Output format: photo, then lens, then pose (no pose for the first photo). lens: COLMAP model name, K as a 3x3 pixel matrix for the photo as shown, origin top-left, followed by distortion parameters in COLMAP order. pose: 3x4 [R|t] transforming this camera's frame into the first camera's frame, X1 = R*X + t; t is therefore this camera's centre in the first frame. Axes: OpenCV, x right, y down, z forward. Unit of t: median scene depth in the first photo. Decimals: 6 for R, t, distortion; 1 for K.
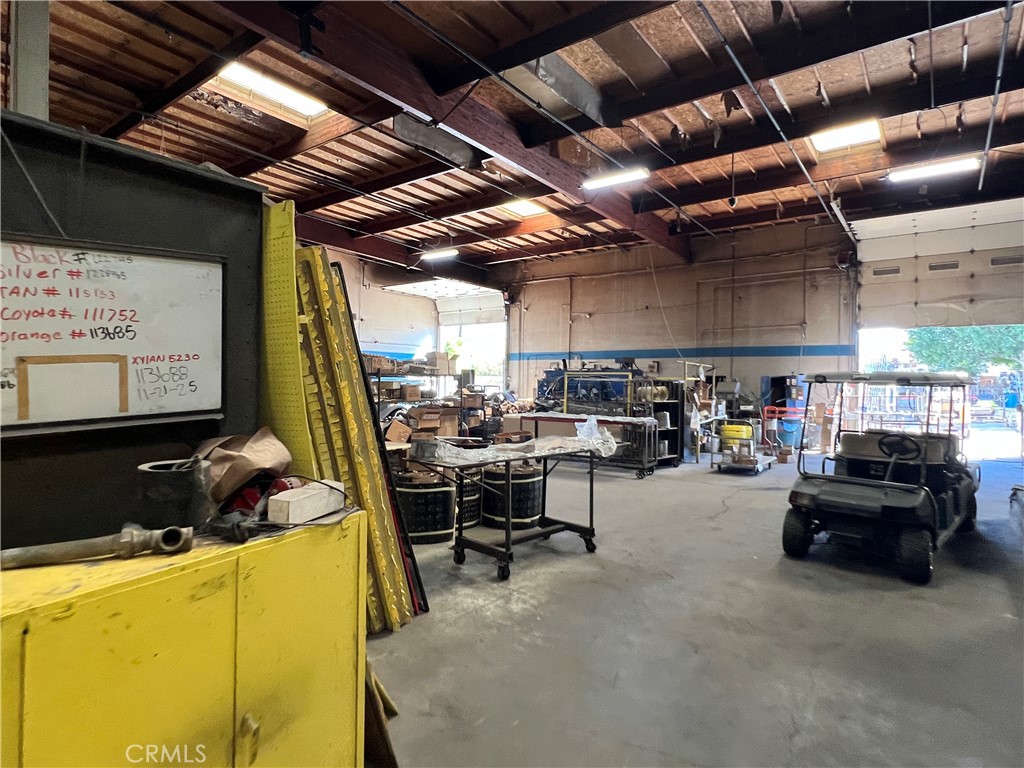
lens RADIAL K [[565.7, 0, 506.7], [0, 565.7, 384.3], [0, 0, 1]] dist [-0.000708, -0.002244]
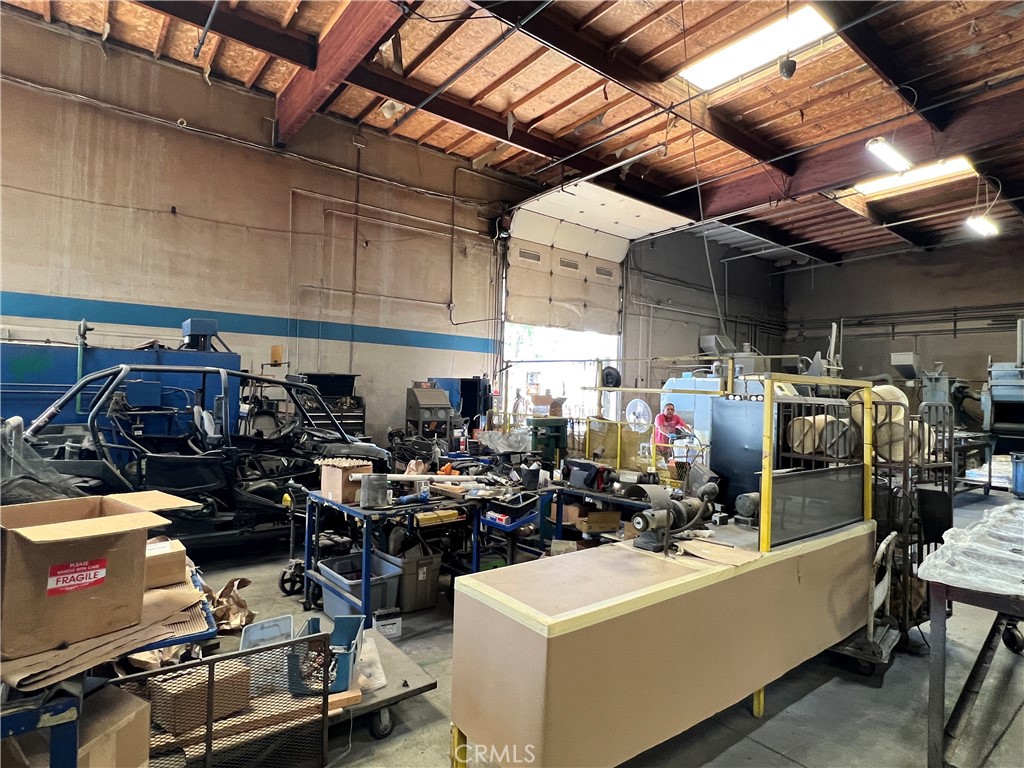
lens RADIAL K [[565.7, 0, 506.7], [0, 565.7, 384.3], [0, 0, 1]] dist [-0.000708, -0.002244]
pose [[0.243006, 0.001192, 0.970024, -0.126796], [-0.022770, 0.999731, 0.004475, -0.012168], [-0.969757, -0.023175, 0.242968, 0.744618]]
